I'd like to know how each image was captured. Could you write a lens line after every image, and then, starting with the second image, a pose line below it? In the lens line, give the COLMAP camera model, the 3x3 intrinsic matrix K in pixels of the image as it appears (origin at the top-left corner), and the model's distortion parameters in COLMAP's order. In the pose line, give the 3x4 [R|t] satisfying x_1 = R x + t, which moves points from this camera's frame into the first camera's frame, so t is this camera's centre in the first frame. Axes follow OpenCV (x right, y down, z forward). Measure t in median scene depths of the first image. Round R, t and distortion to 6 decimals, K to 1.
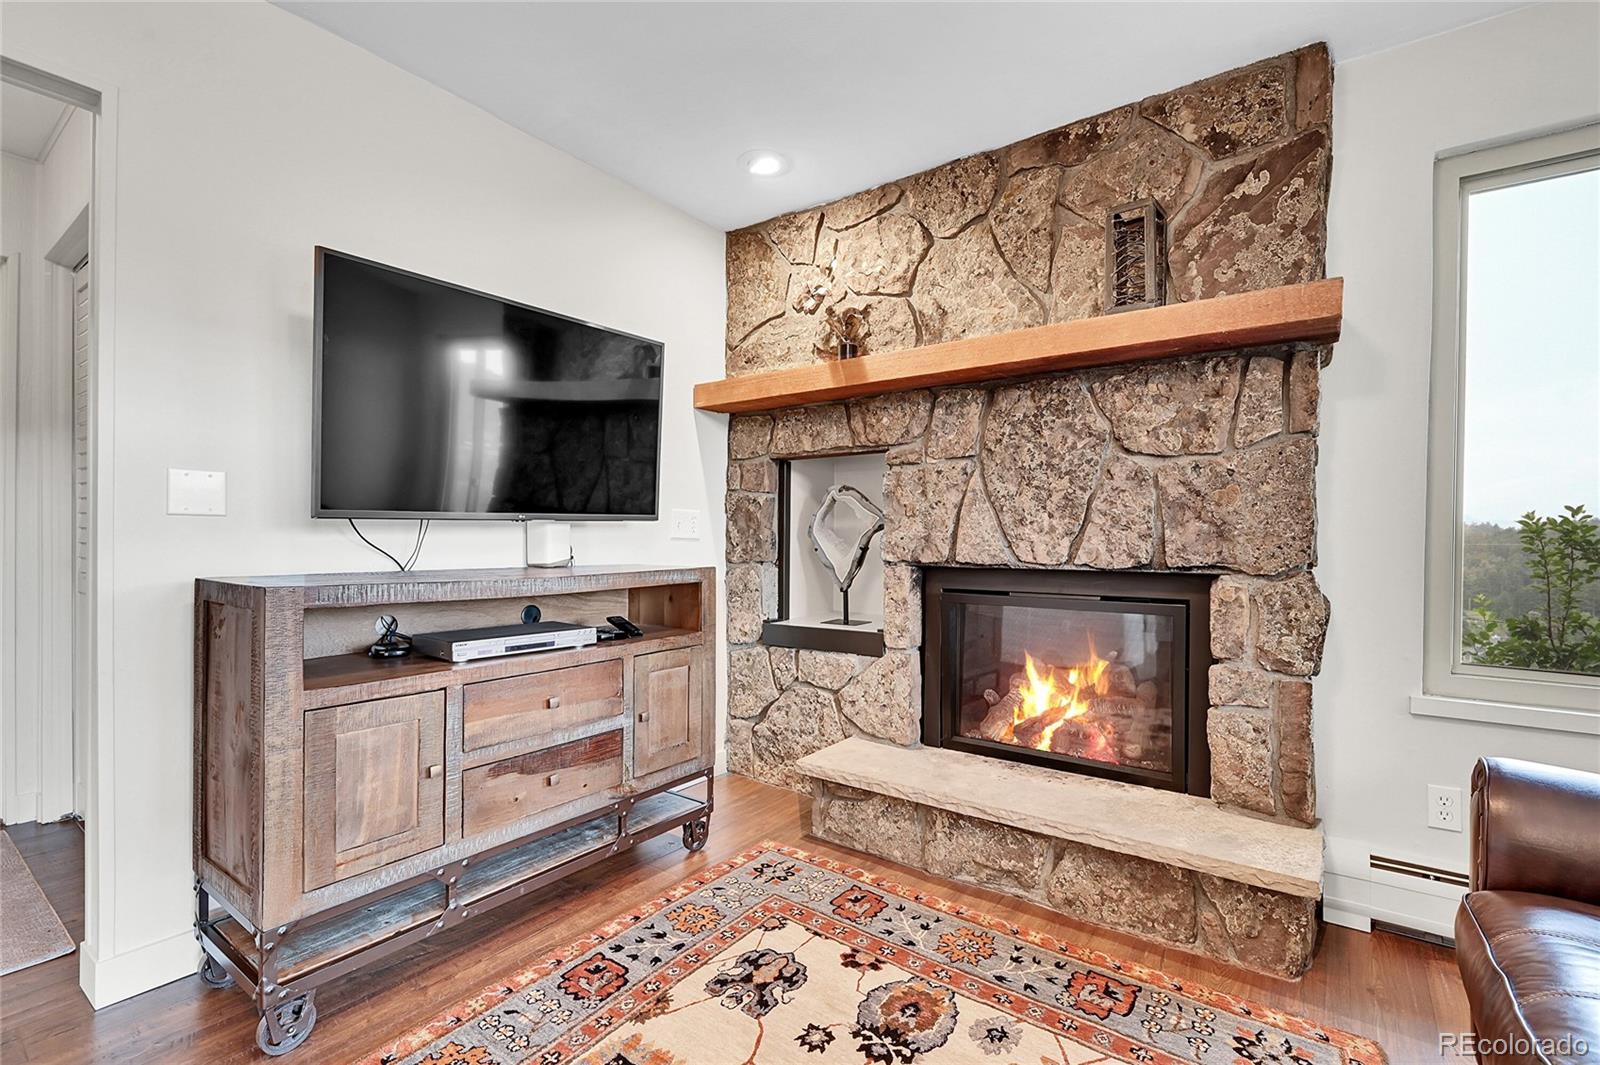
lens RADIAL K [[736.7, 0, 804.4], [0, 736.7, 543.8], [0, 0, 1]] dist [0.000230, -0.000007]
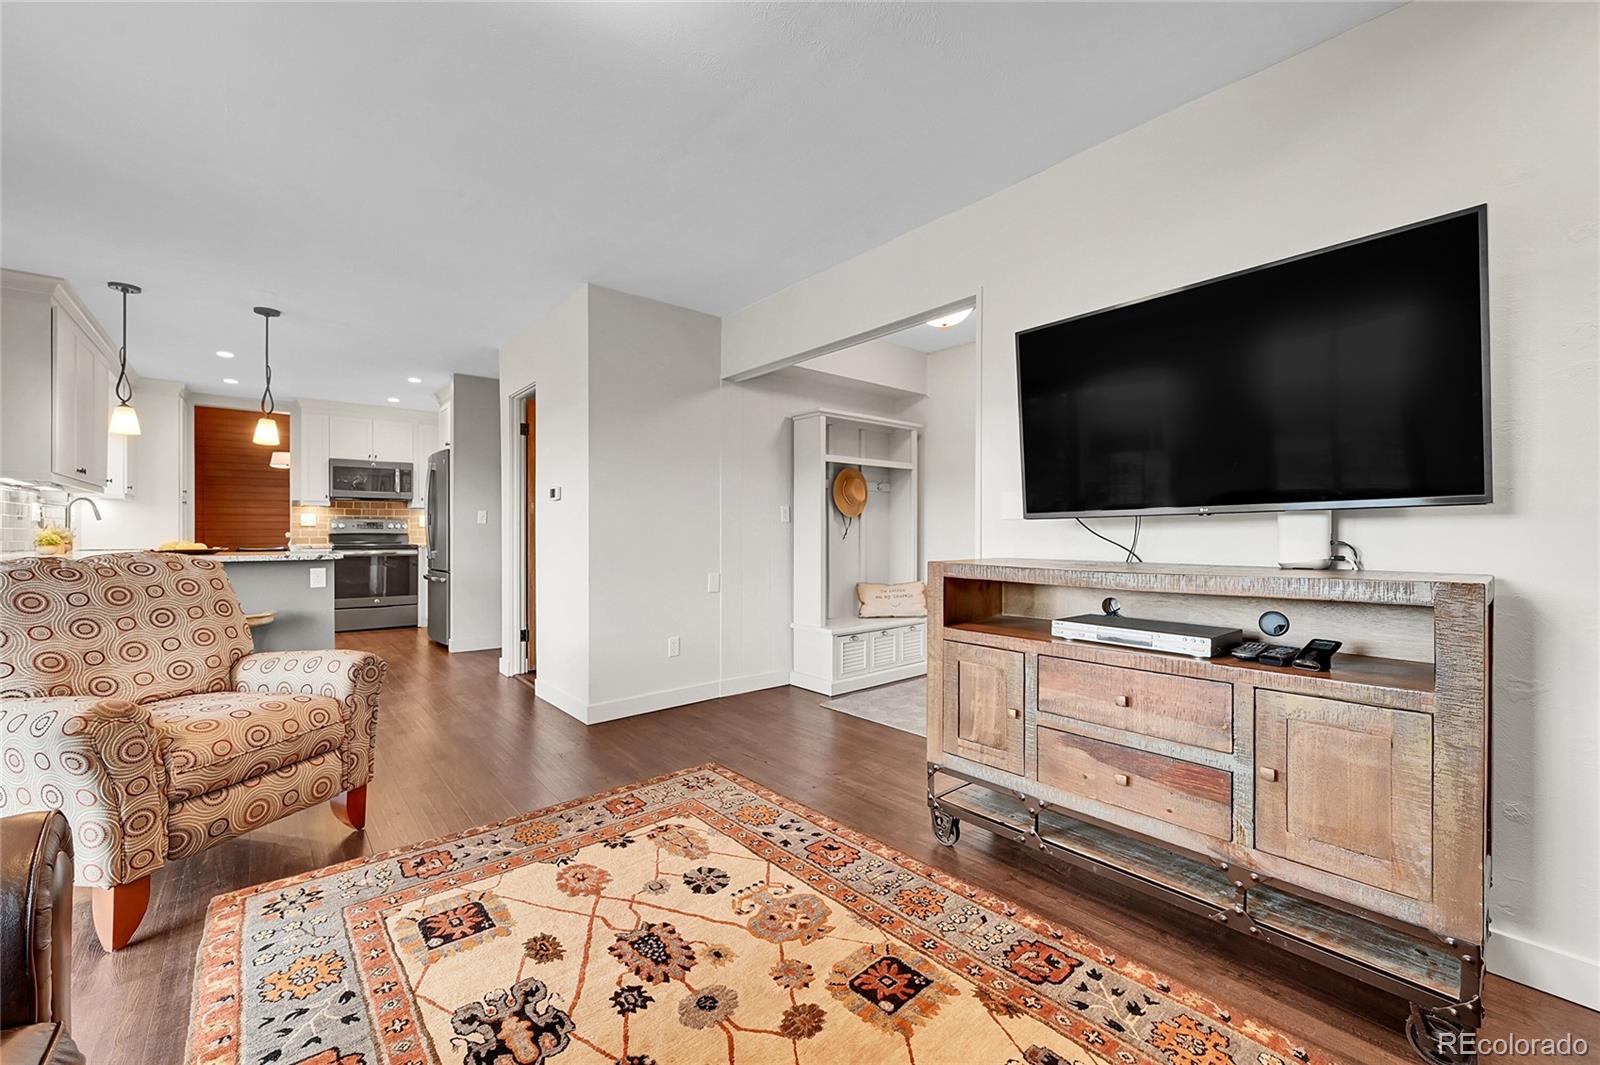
lens RADIAL K [[627.8, 0, 800.0], [0, 627.8, 532.5], [0, 0, 1]] dist [0.000611, 0.000103]
pose [[-0.230590, -0.005169, -0.973037, 0.602114], [-0.010567, 0.999940, -0.002808, -0.000797], [0.972994, 0.009635, -0.230630, 0.816112]]
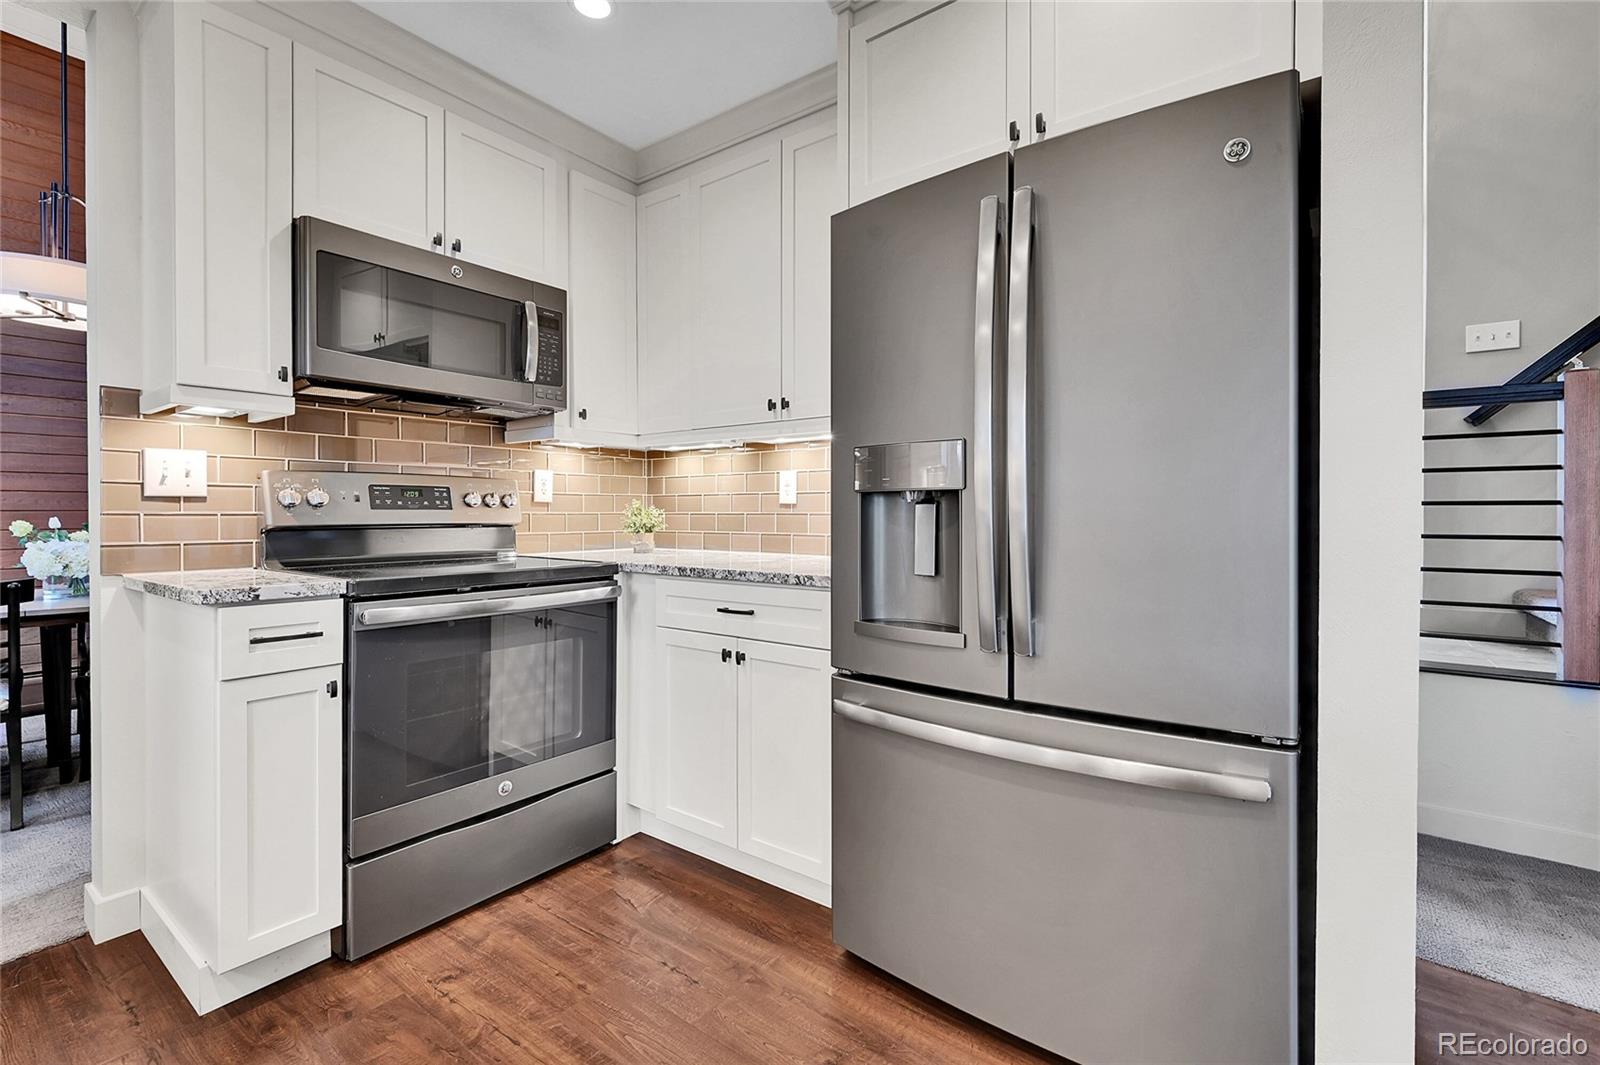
lens RADIAL K [[627.8, 0, 800.0], [0, 627.8, 532.5], [0, 0, 1]] dist [0.000611, 0.000103]
pose [[-0.051764, 0.018310, -0.998491, 0.370502], [-0.005609, 0.999811, 0.018625, 0.000660], [0.998644, 0.006565, -0.051651, 0.510618]]
